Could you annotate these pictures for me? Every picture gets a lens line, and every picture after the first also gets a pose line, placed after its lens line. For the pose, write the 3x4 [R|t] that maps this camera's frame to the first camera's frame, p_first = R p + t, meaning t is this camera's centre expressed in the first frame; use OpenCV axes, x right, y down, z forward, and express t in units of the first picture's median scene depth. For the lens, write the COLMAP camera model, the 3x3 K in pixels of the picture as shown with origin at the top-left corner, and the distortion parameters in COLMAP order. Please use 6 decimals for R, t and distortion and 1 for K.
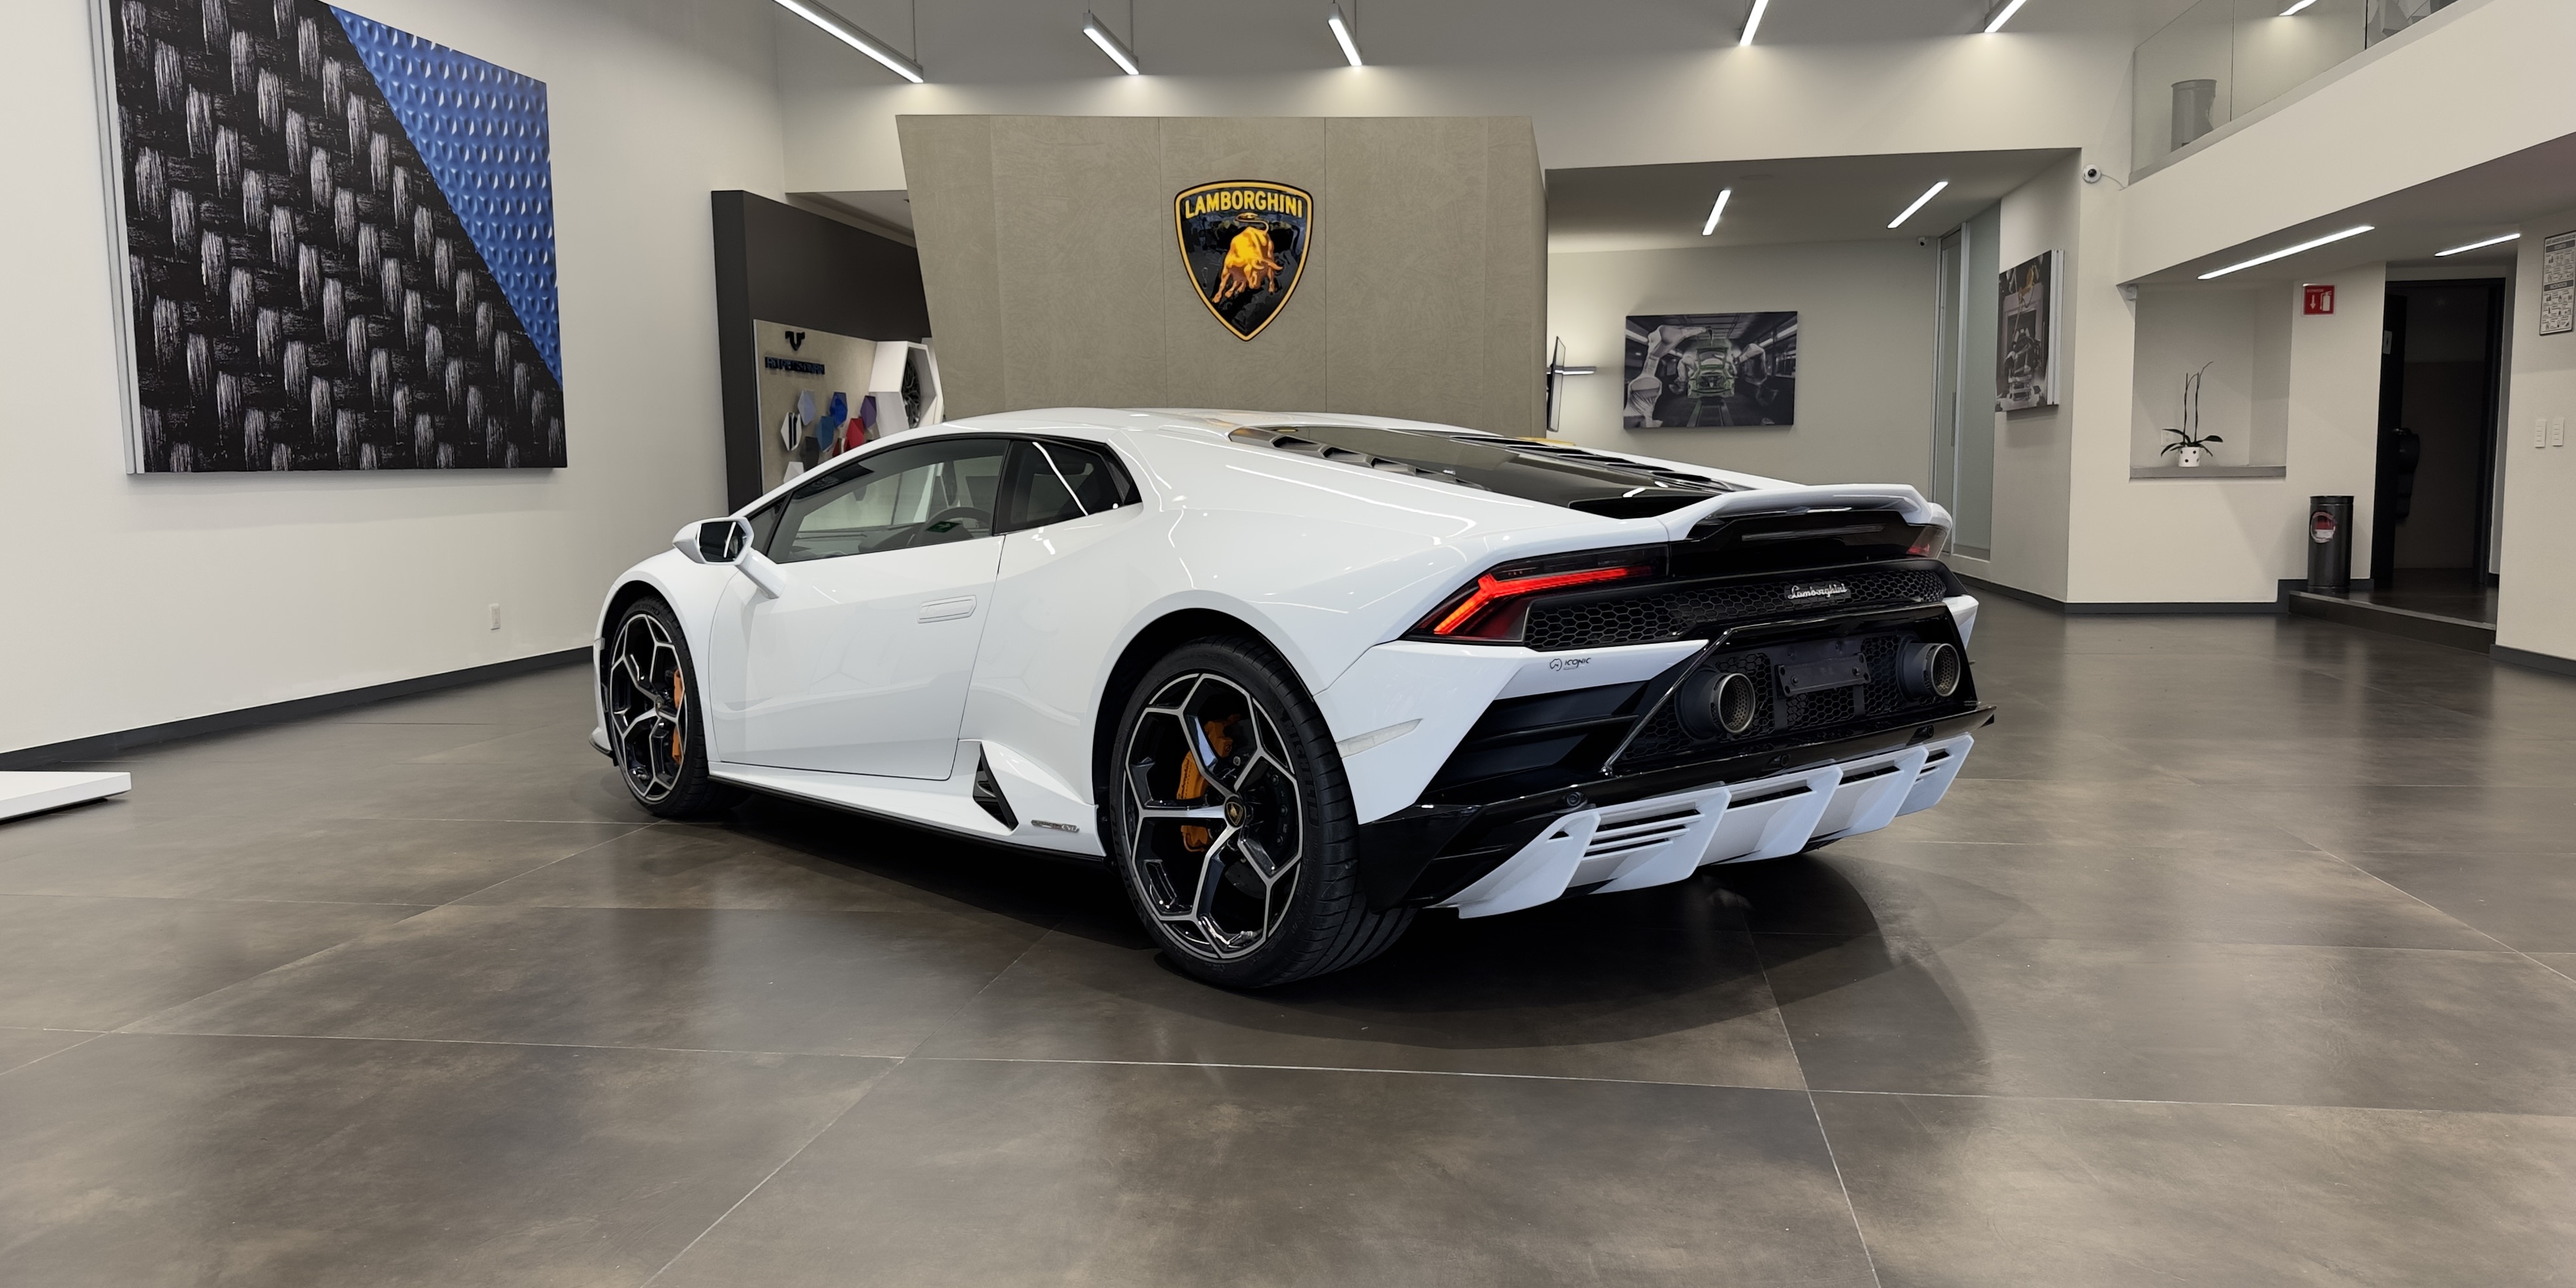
lens RADIAL K [[1834.5, 0, 1312.1], [0, 1834.5, 661.7], [0, 0, 1]] dist [0.074635, -0.133234]
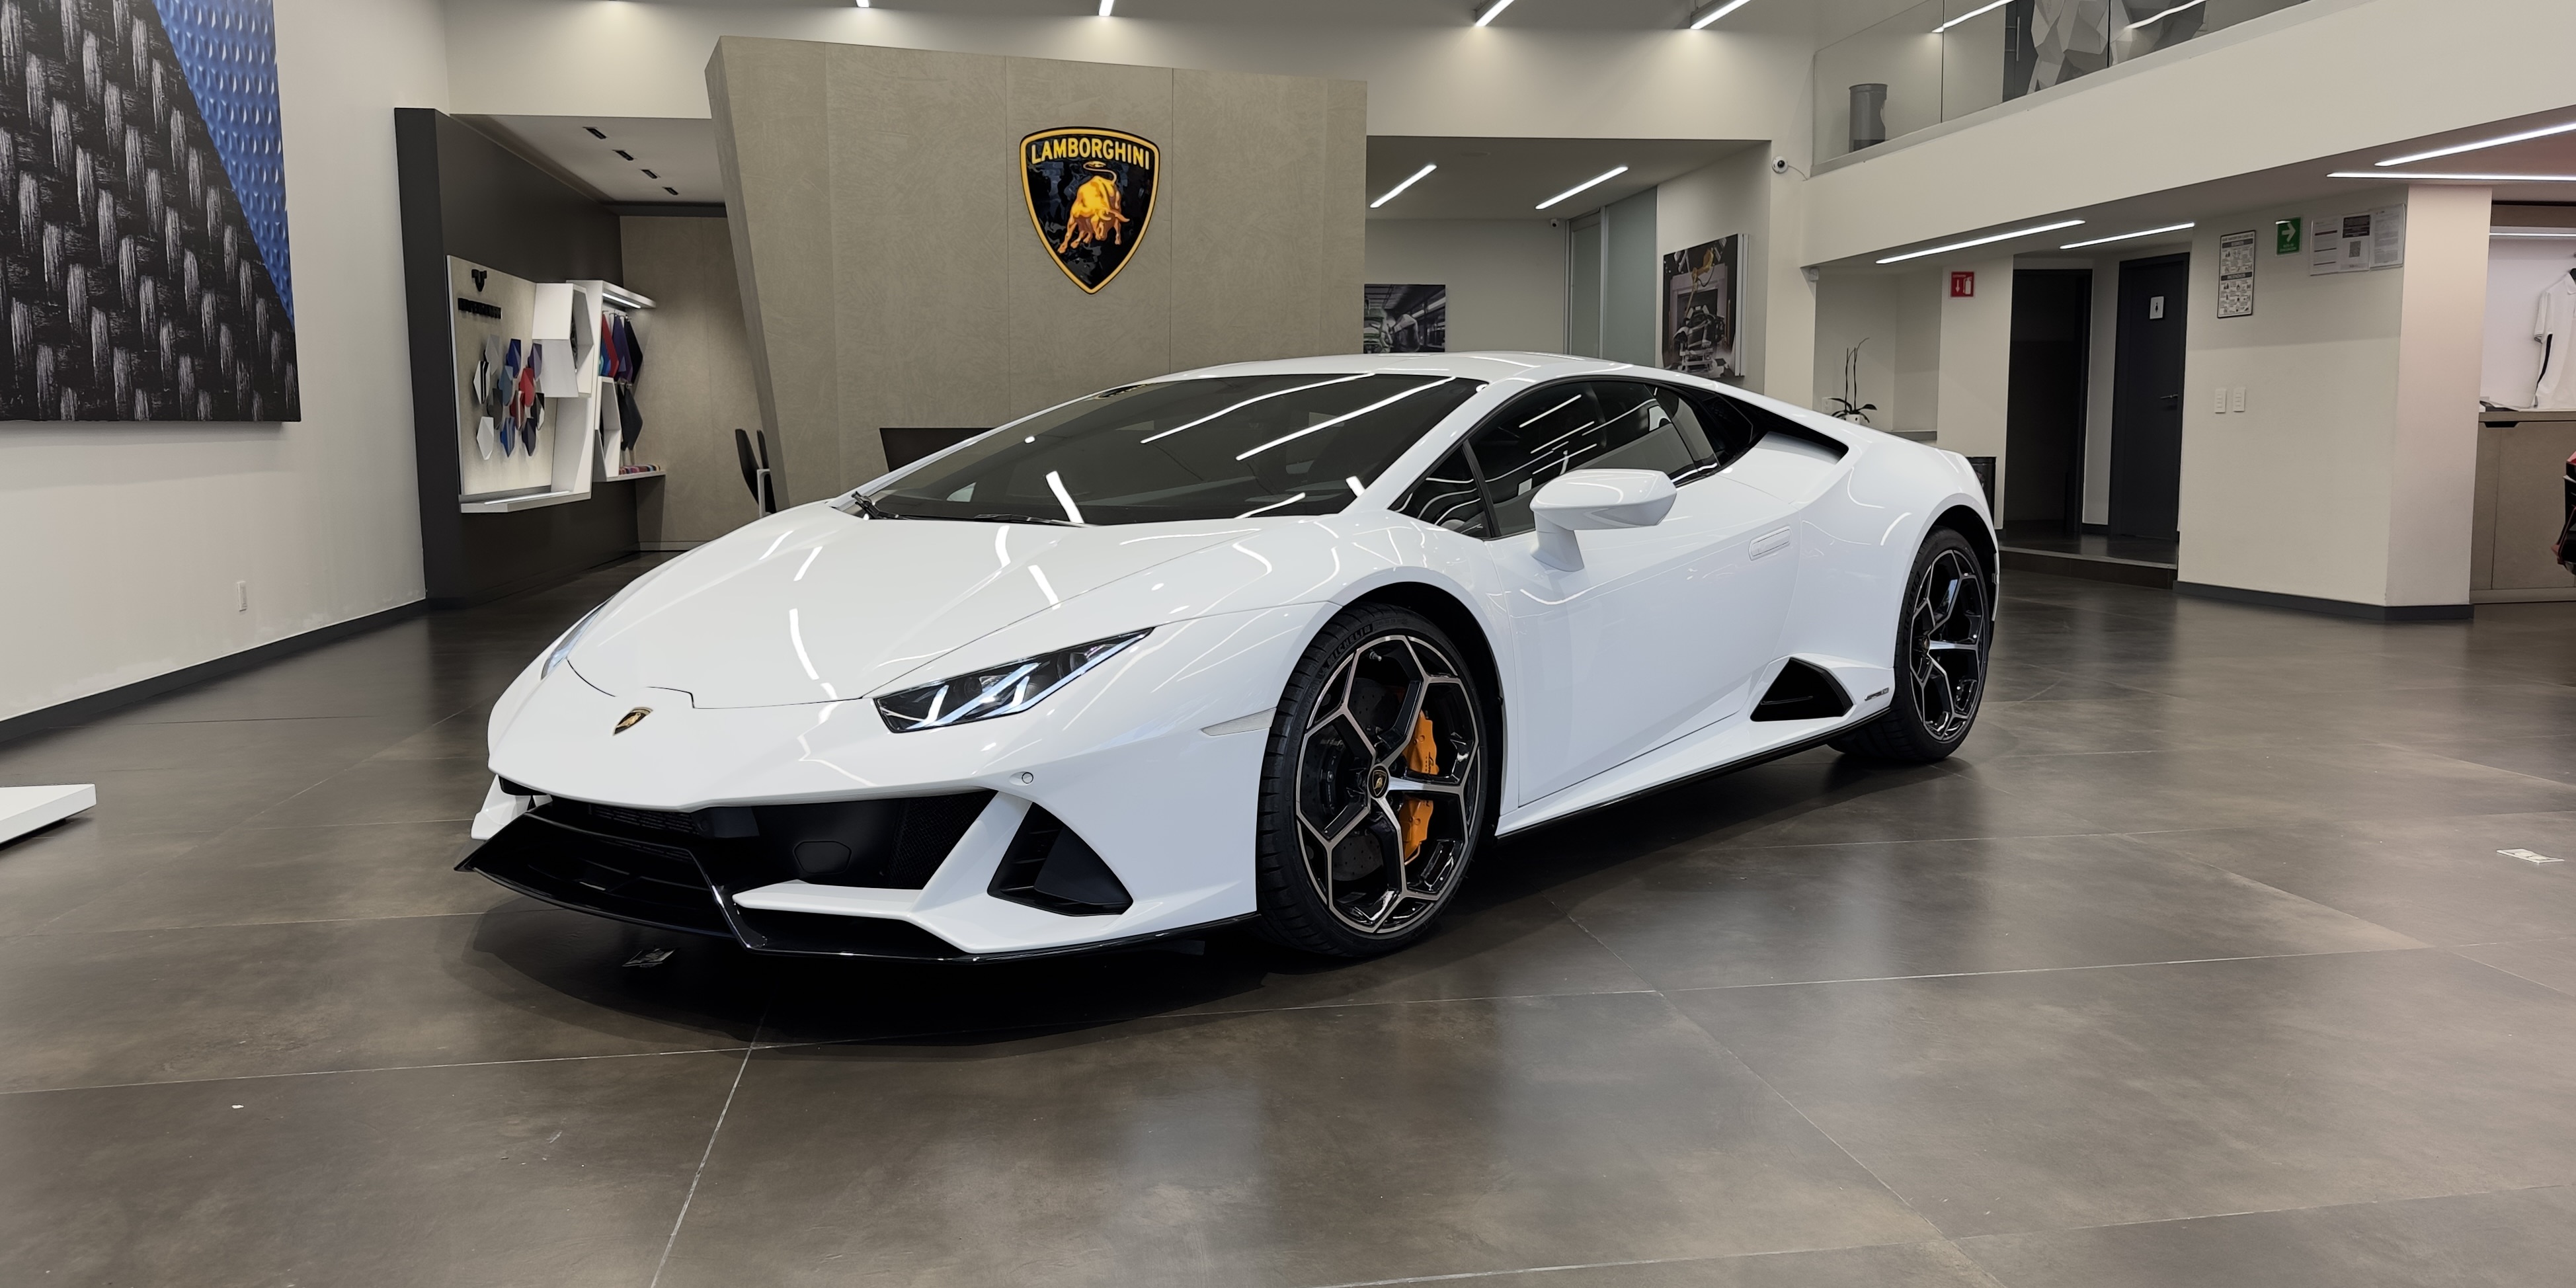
lens RADIAL K [[1832.4, 0, 1346.5], [0, 1832.4, 670.0], [0, 0, 1]] dist [0.056189, -0.091143]
pose [[0.951730, -0.035476, 0.304878, -0.224402], [0.029454, 0.999270, 0.024329, 0.004117], [-0.305519, -0.014175, 0.952081, 0.035288]]
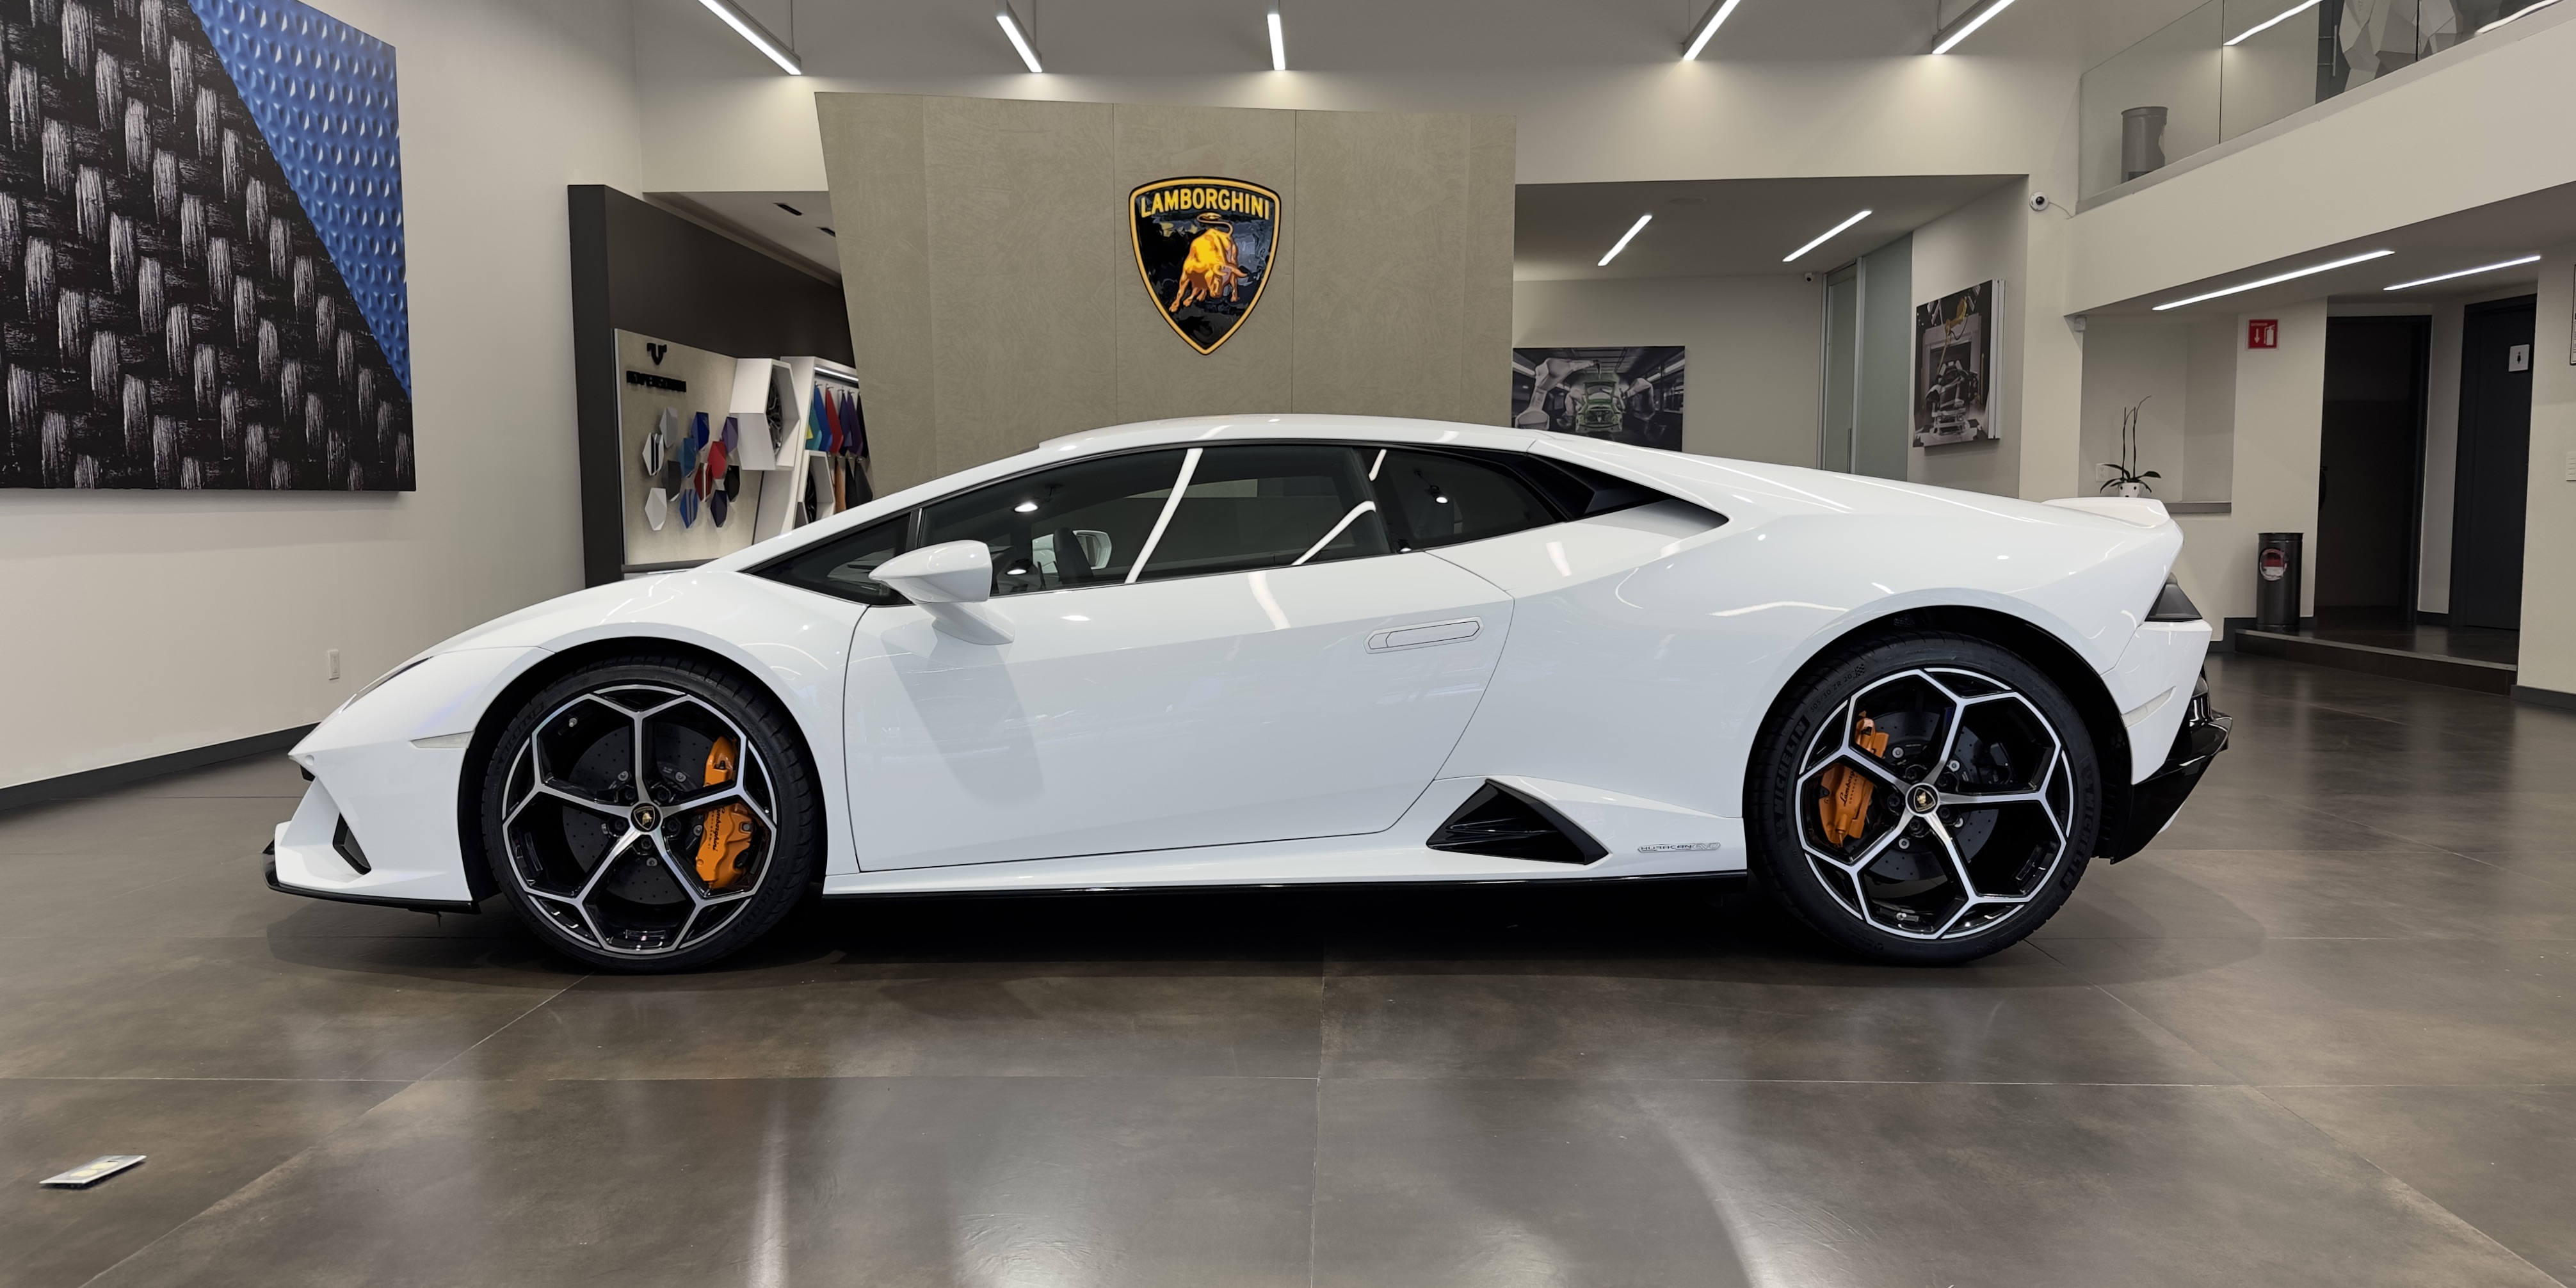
lens RADIAL K [[1811.1, 0, 1287.0], [0, 1811.1, 663.8], [0, 0, 1]] dist [0.056018, -0.080715]
pose [[0.994432, -0.004446, 0.105282, -0.096461], [0.006590, 0.999778, -0.020021, -0.005237], [-0.105169, 0.020604, 0.994241, 0.121690]]
